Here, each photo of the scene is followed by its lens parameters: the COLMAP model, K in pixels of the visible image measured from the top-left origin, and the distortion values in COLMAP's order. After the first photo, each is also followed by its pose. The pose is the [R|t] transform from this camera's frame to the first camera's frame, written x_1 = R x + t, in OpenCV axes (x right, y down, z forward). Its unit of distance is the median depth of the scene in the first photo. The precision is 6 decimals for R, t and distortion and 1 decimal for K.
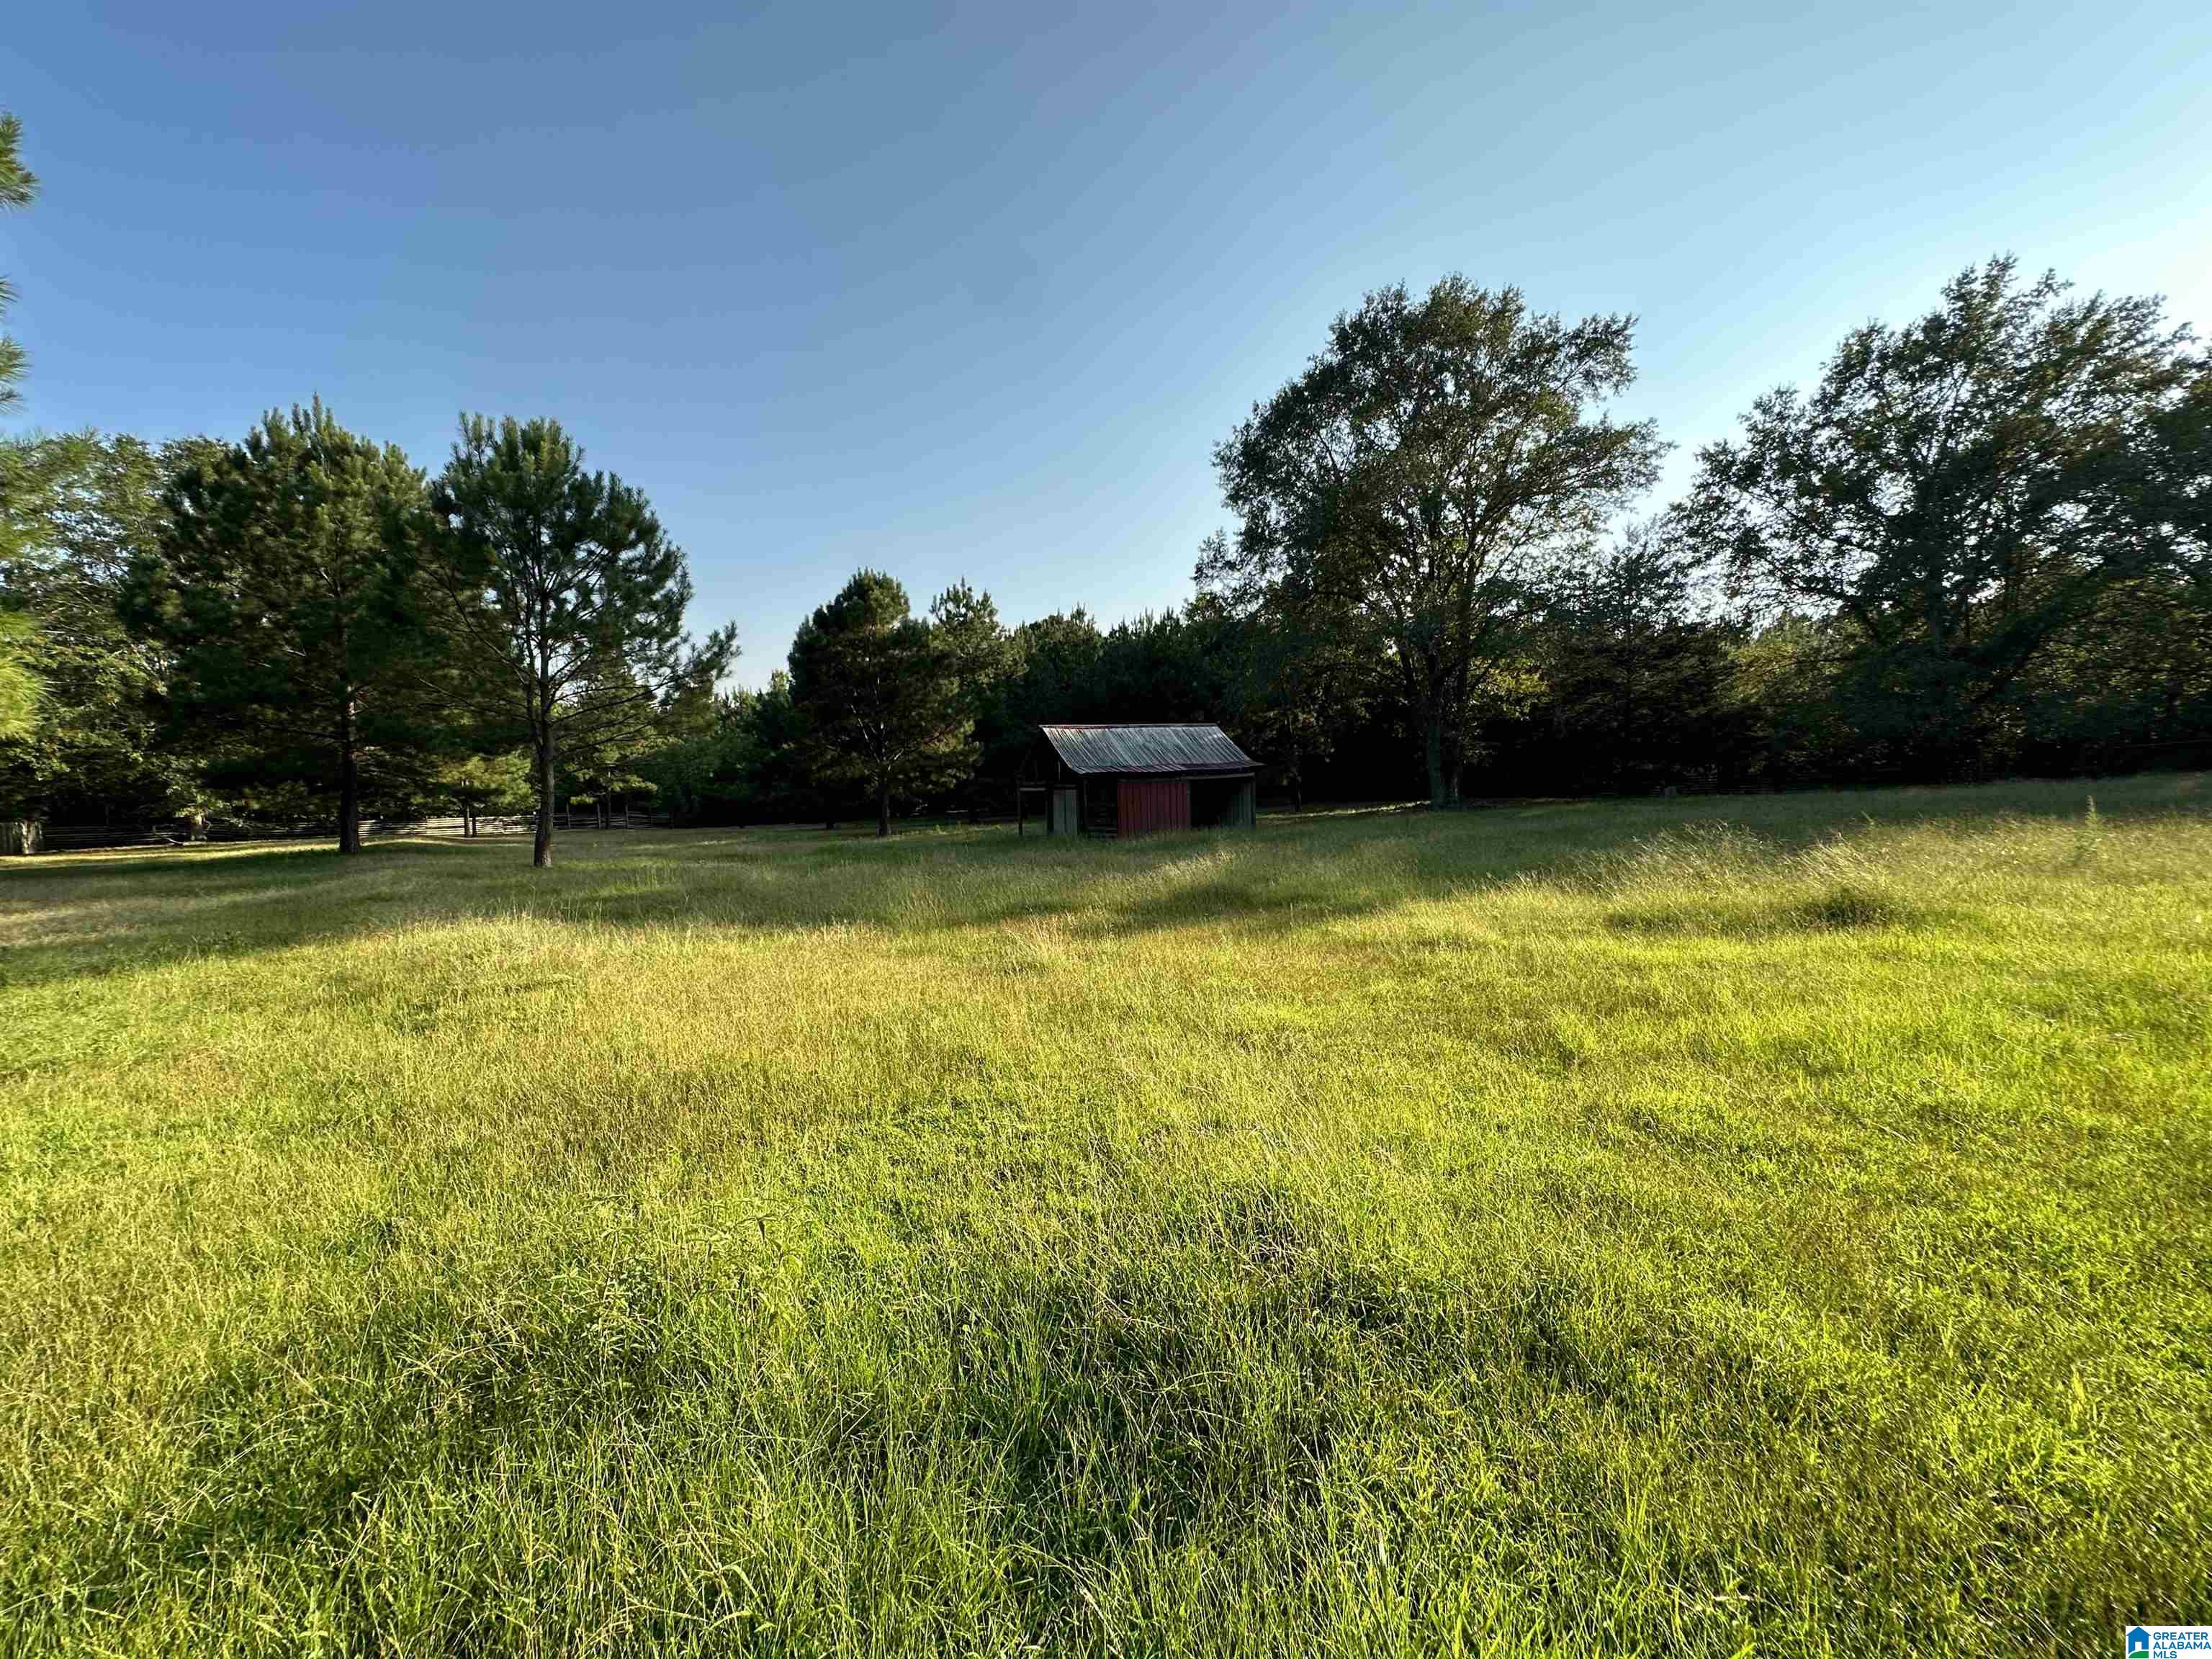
lens RADIAL K [[881.9, 0, 1106.0], [0, 881.9, 829.5], [0, 0, 1]] dist [-0.002806, 0.000312]
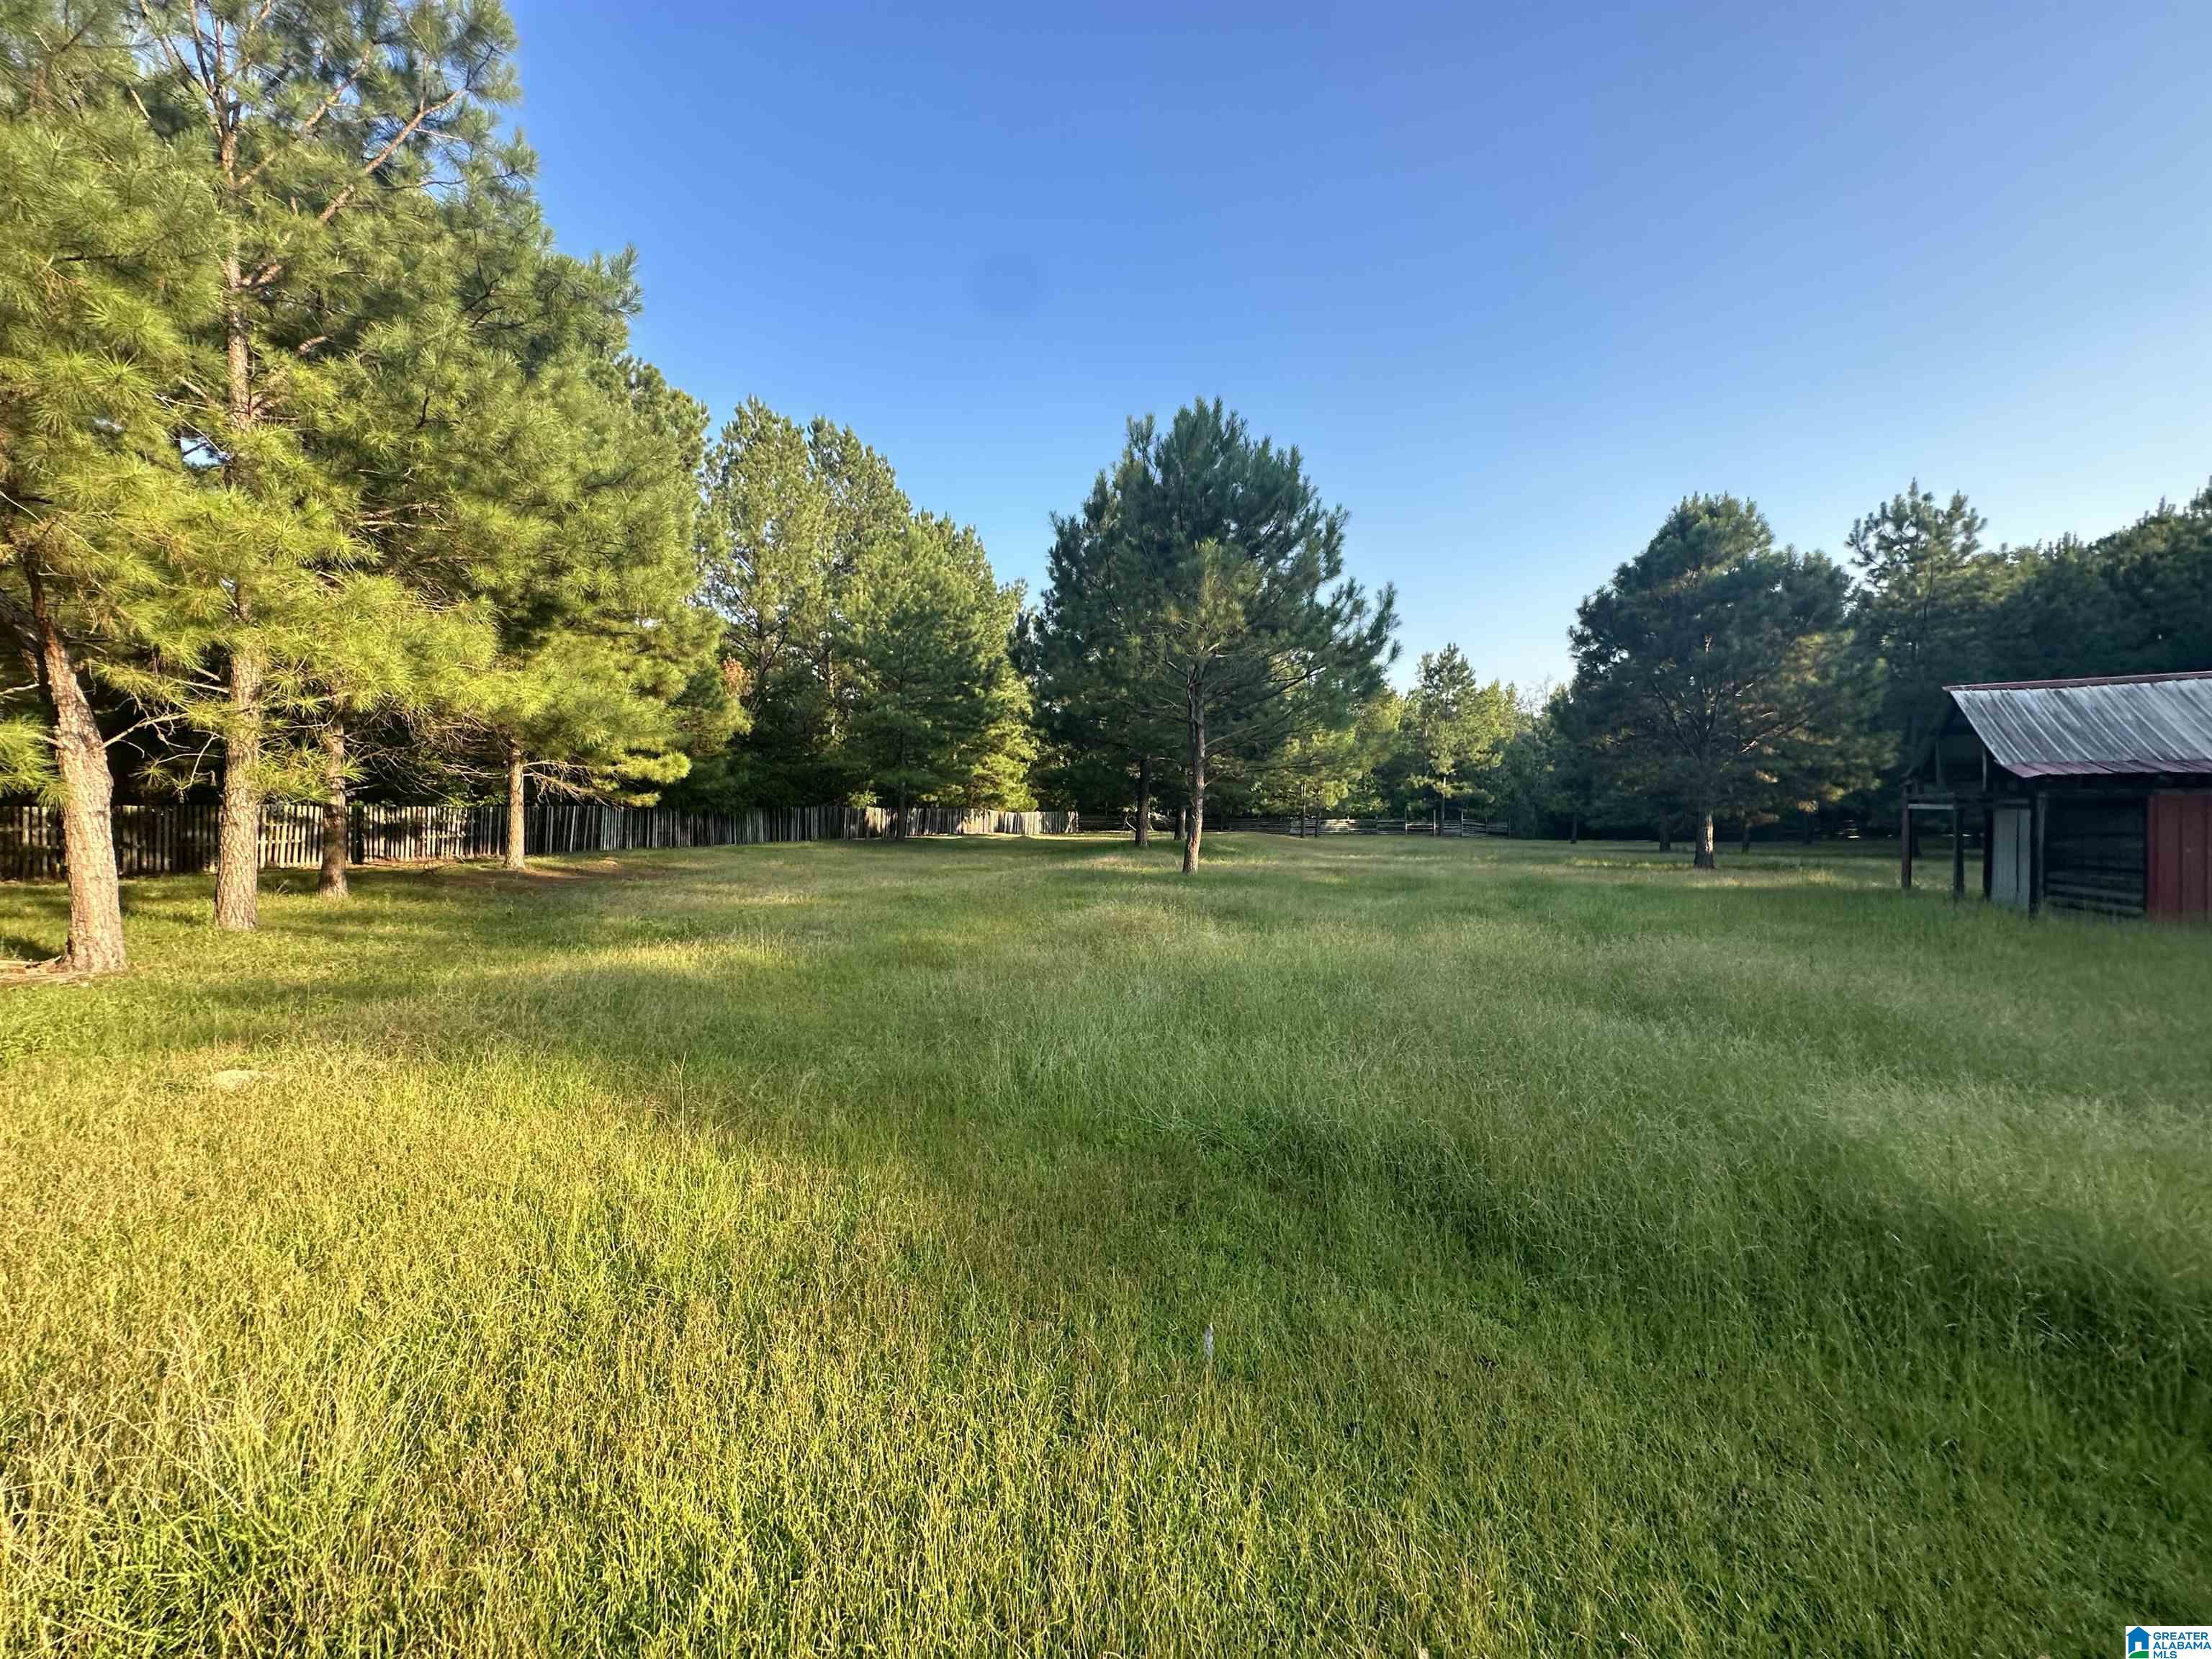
lens RADIAL K [[881.9, 0, 1106.0], [0, 881.9, 829.5], [0, 0, 1]] dist [-0.002806, 0.000312]
pose [[0.581315, 0.048168, -0.812252, 0.069543], [-0.055202, 0.998281, 0.019693, -0.016552], [0.811804, 0.033390, 0.582974, 0.308327]]
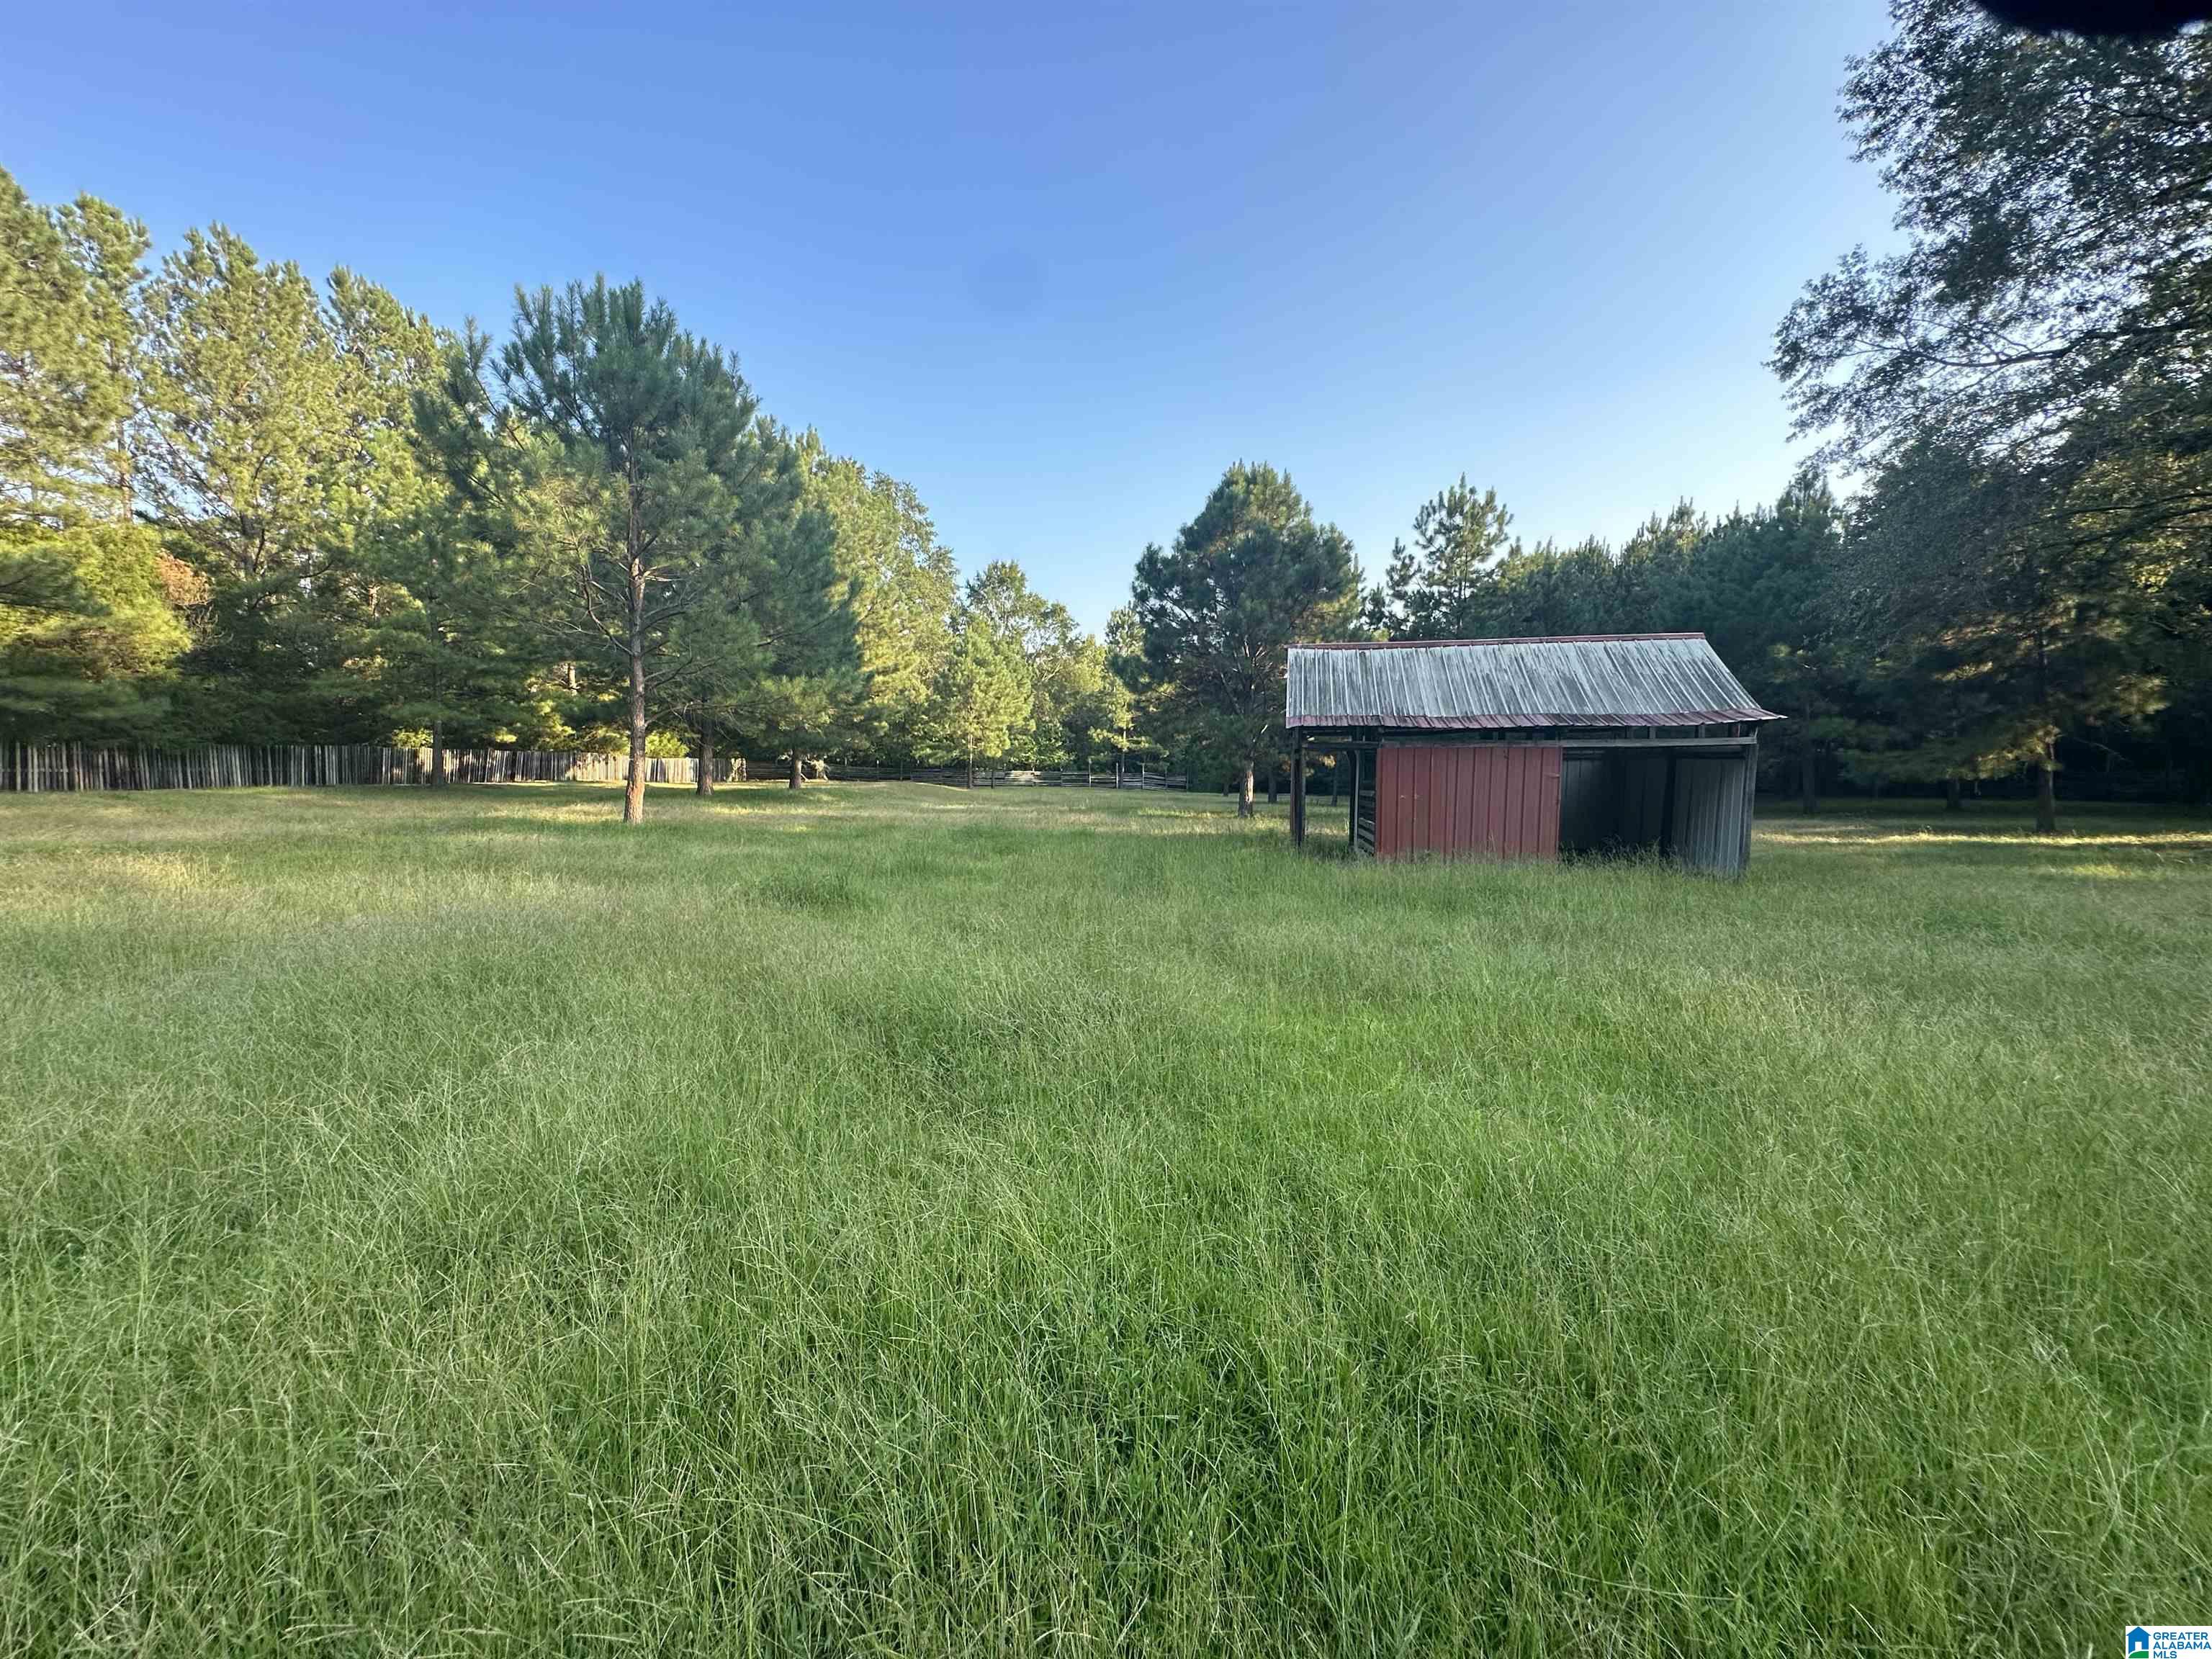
lens RADIAL K [[881.9, 0, 1106.0], [0, 881.9, 829.5], [0, 0, 1]] dist [-0.002806, 0.000312]
pose [[0.768455, 0.088380, -0.633771, 0.223902], [-0.067700, 0.996087, 0.056818, -0.026081], [0.636312, -0.000756, 0.771431, 0.528843]]
